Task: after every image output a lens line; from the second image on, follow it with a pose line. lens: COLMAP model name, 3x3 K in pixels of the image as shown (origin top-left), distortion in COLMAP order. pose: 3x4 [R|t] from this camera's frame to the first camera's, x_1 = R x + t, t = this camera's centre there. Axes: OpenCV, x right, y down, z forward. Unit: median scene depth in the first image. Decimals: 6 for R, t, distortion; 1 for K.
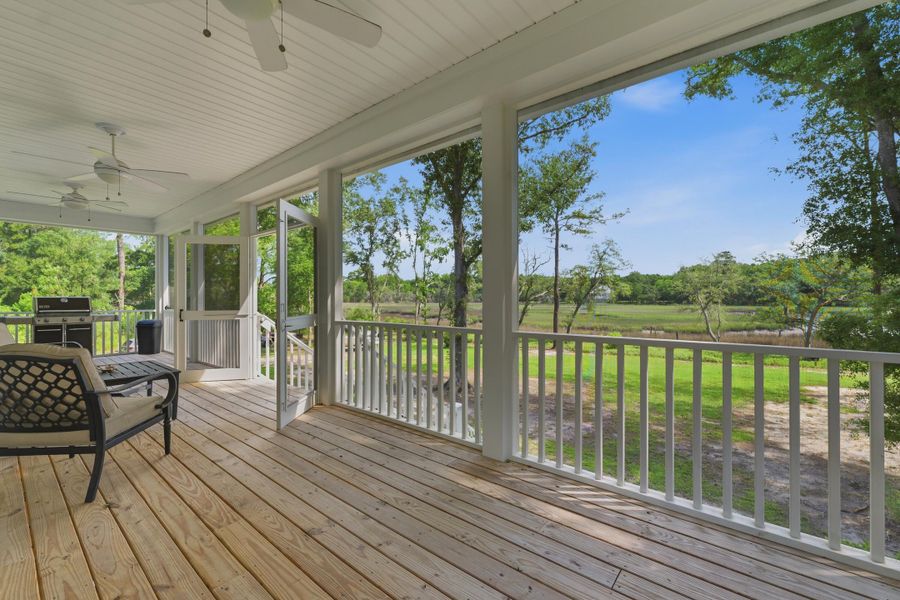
lens RADIAL K [[375.9, 0, 446.7], [0, 375.9, 297.0], [0, 0, 1]] dist [0.000725, 0.000430]
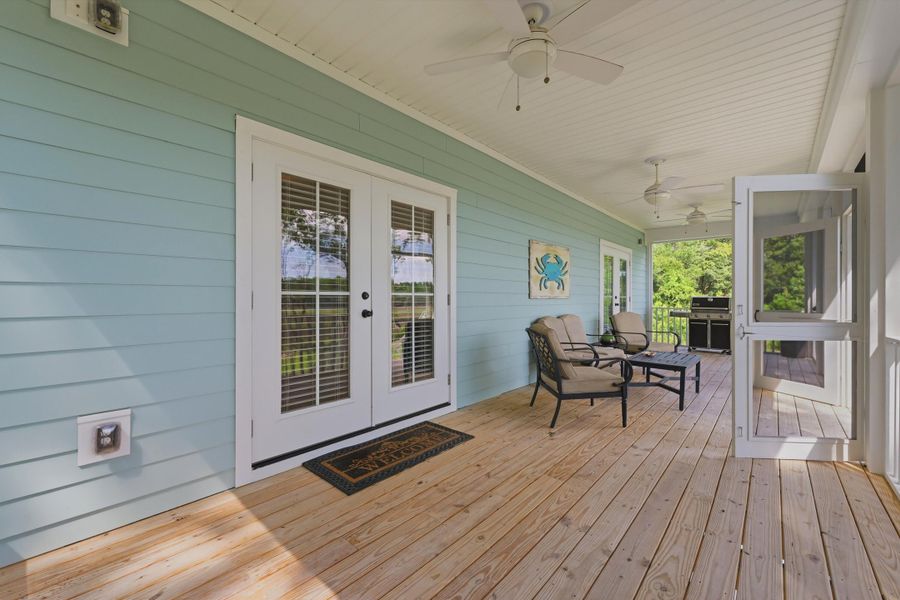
lens RADIAL K [[366.0, 0, 445.0], [0, 366.0, 302.9], [0, 0, 1]] dist [0.001491, 0.000080]
pose [[-0.040501, 0.011636, -0.999112, 0.194801], [0.005317, 0.999921, 0.011429, 0.001544], [0.999165, -0.004849, -0.040560, 0.205930]]
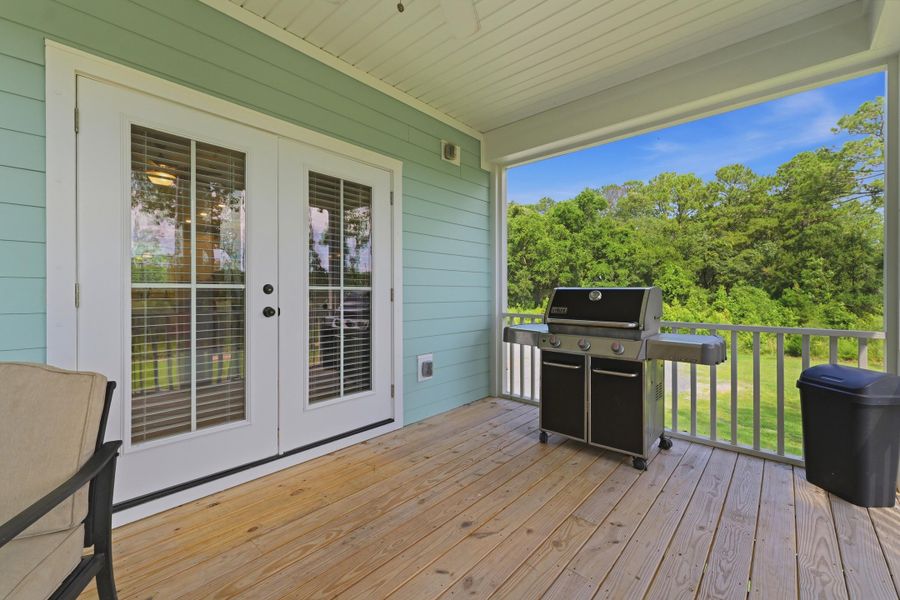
lens RADIAL K [[375.9, 0, 446.7], [0, 375.9, 297.0], [0, 0, 1]] dist [0.000725, 0.000430]
pose [[-0.041389, 0.009277, -0.999100, -0.620993], [0.003679, 0.999952, 0.009133, 0.005899], [0.999136, -0.003298, -0.041421, 0.882969]]
